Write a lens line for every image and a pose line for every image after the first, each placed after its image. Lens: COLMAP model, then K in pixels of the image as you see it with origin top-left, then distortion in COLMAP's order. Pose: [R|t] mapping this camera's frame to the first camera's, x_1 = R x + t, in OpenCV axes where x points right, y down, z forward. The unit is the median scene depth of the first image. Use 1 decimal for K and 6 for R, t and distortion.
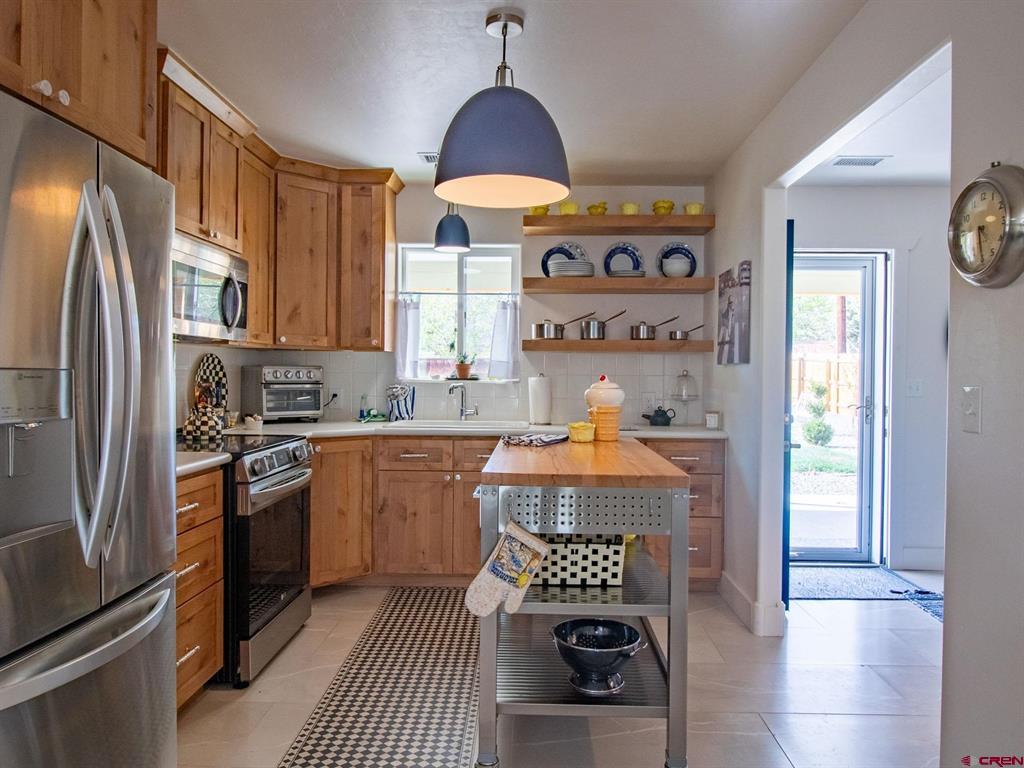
lens RADIAL K [[691.4, 0, 528.0], [0, 691.4, 383.9], [0, 0, 1]] dist [0.000731, -0.000713]
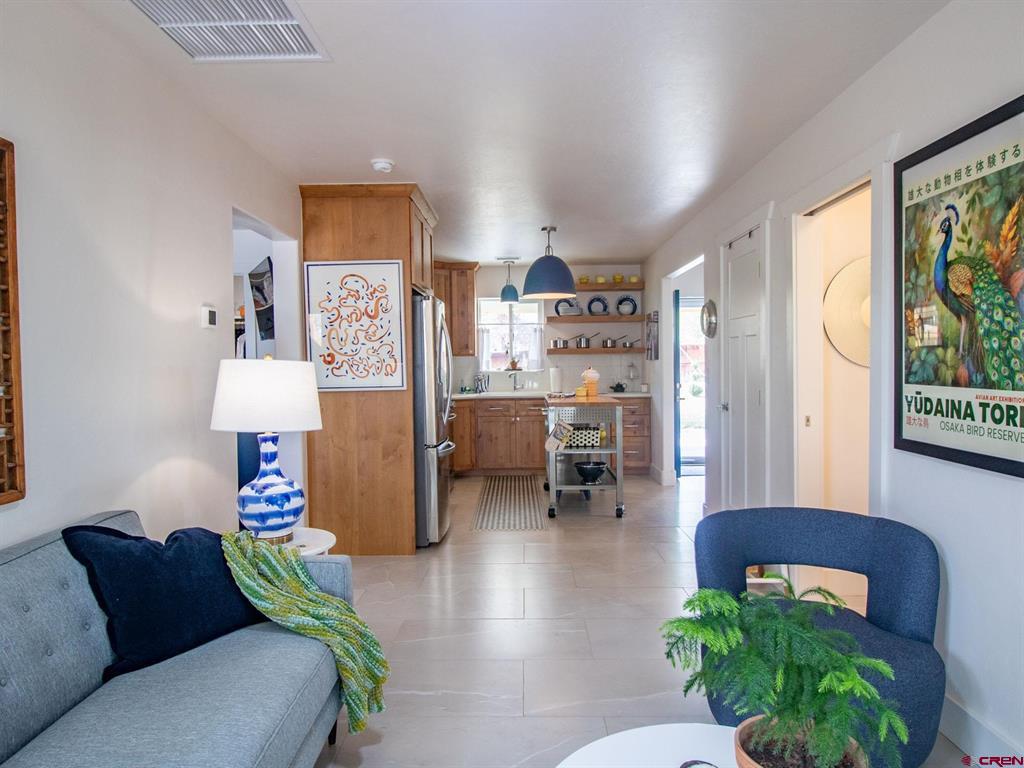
lens RADIAL K [[649.5, 0, 522.0], [0, 649.5, 381.8], [0, 0, 1]] dist [0.001478, -0.012200]
pose [[0.999666, -0.021719, 0.014040, -0.106621], [0.021549, 0.999695, 0.012095, 0.004704], [-0.014299, -0.011789, 0.999828, -0.829006]]
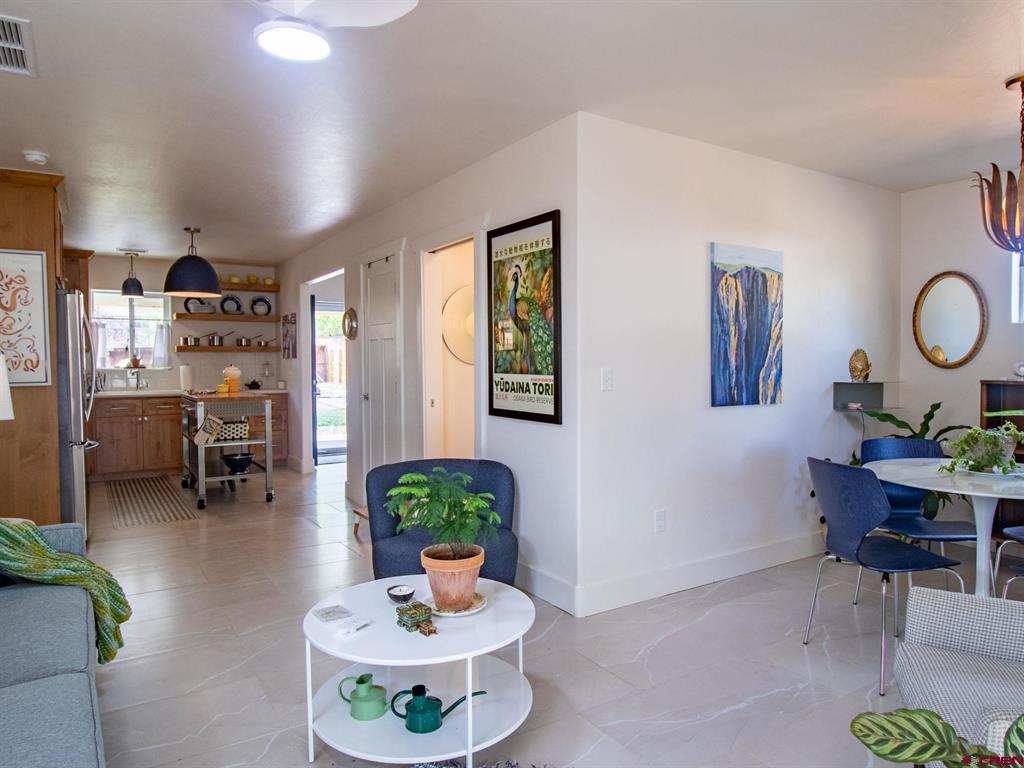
lens RADIAL K [[663.4, 0, 537.9], [0, 663.4, 381.3], [0, 0, 1]] dist [-0.006903, -0.016380]
pose [[0.814561, -0.030666, 0.579267, -0.257632], [0.021571, 0.999512, 0.022580, 0.012898], [-0.579677, -0.005898, 0.814825, -1.065846]]
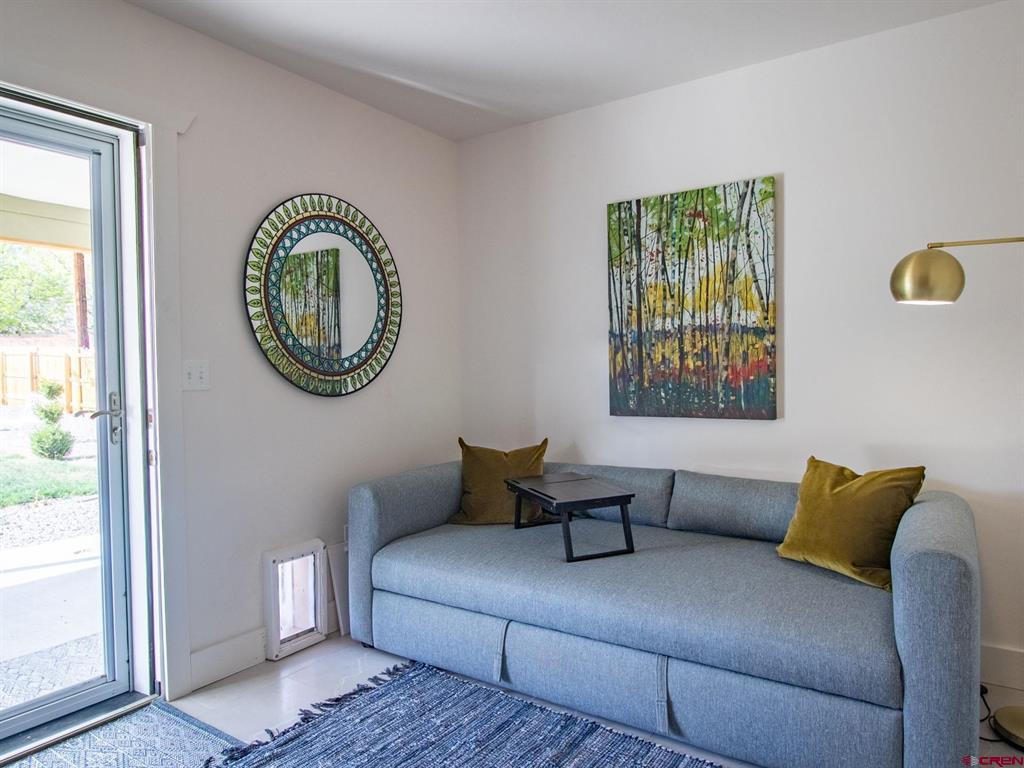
lens RADIAL K [[649.5, 0, 522.0], [0, 649.5, 381.8], [0, 0, 1]] dist [0.001478, -0.012200]
pose [[0.526897, -0.034155, 0.849242, 0.111388], [0.032581, 0.999269, 0.019975, 0.004490], [-0.849304, 0.017144, 0.527625, 0.223605]]
